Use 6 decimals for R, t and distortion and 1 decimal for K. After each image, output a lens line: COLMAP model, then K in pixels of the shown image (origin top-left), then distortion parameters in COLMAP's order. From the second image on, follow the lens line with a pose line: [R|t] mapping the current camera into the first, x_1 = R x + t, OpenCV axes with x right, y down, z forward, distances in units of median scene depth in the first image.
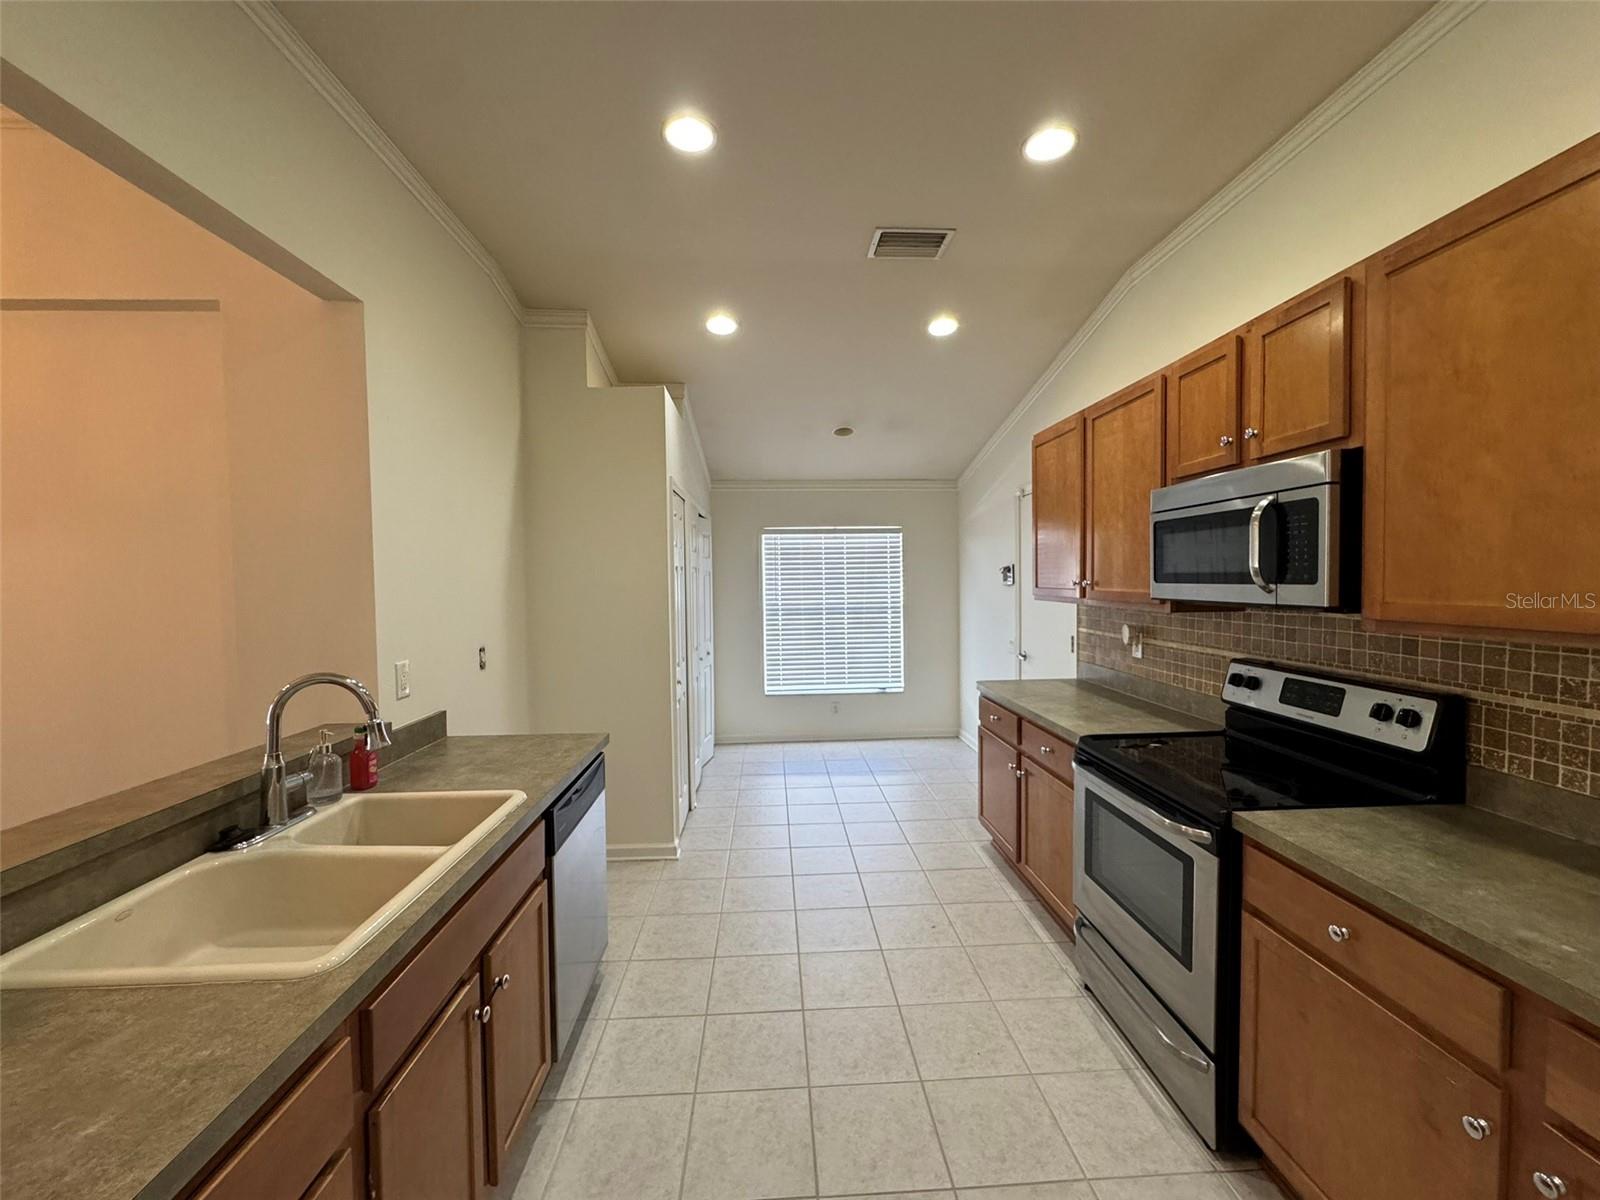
lens RADIAL K [[646.0, 0, 845.3], [0, 646.0, 596.4], [0, 0, 1]] dist [-0.002030, 0.000030]
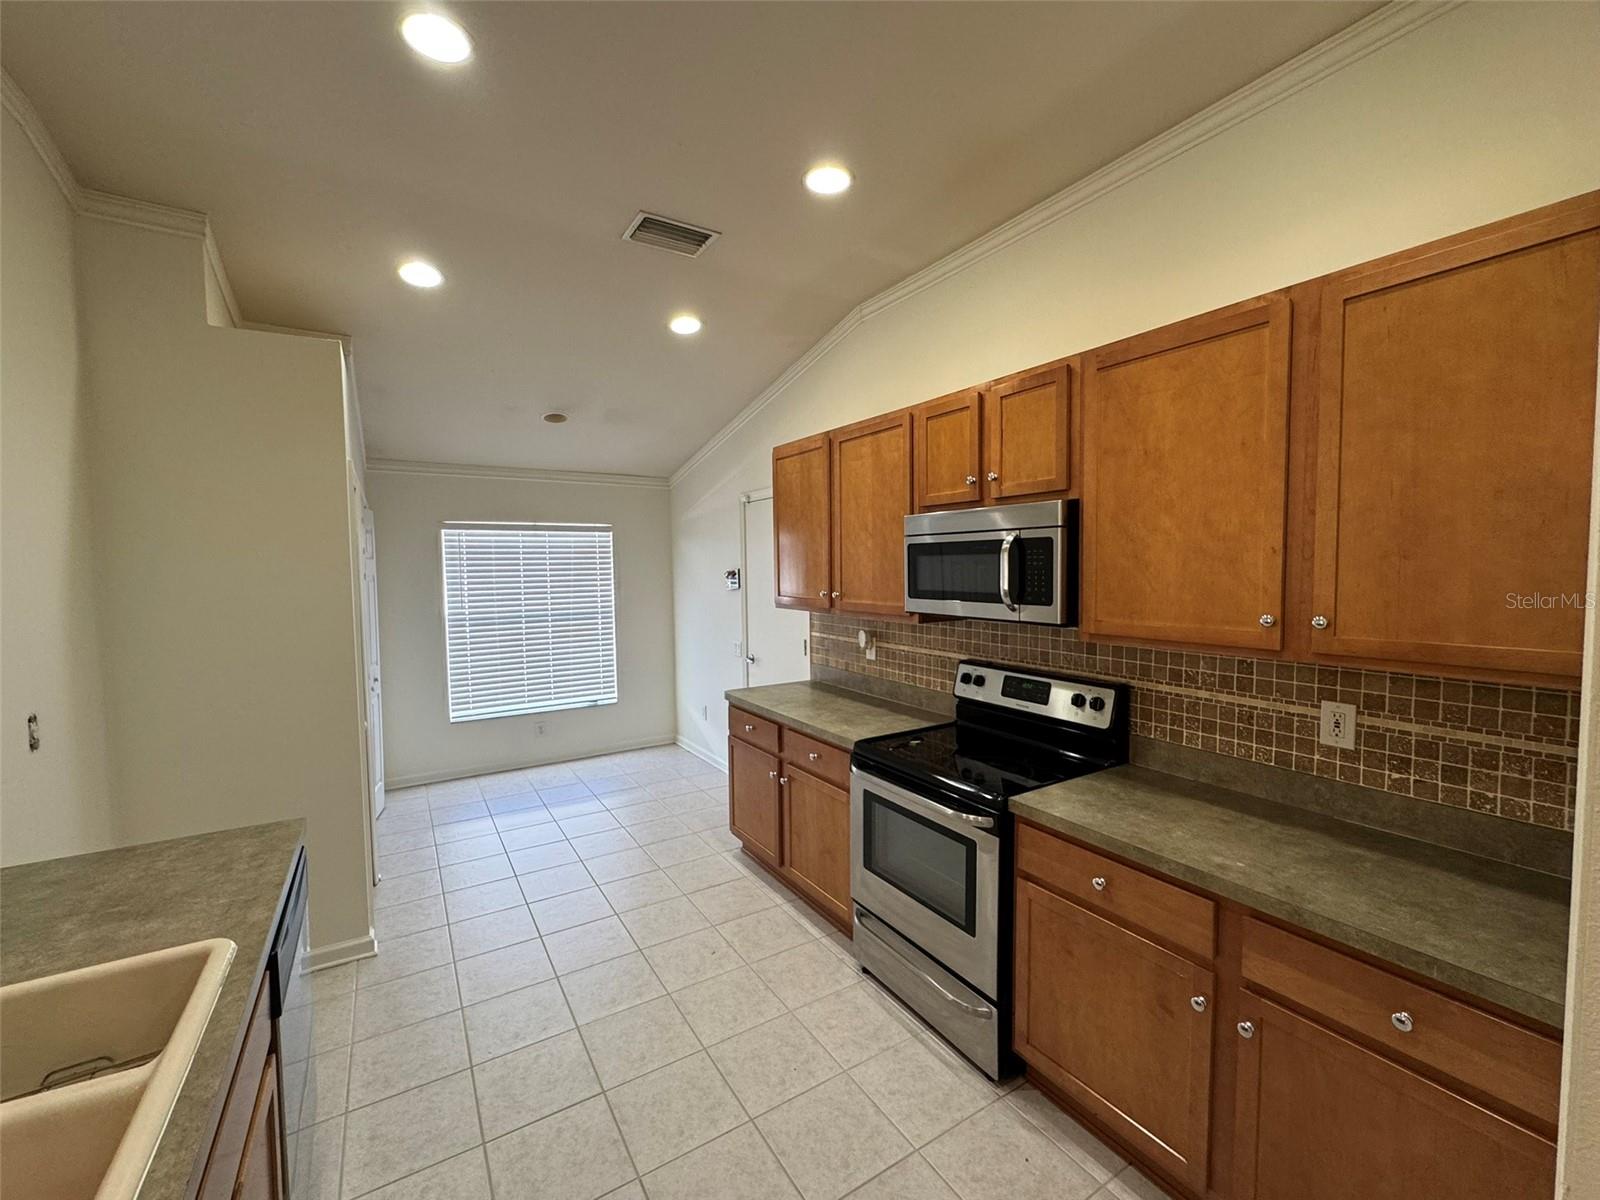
lens RADIAL K [[646.0, 0, 841.6], [0, 646.0, 596.6], [0, 0, 1]] dist [-0.002030, 0.000030]
pose [[0.877733, -0.014182, 0.478939, -0.176458], [0.007338, 0.999843, 0.016158, -0.045472], [-0.479093, -0.010668, 0.877699, 0.068038]]
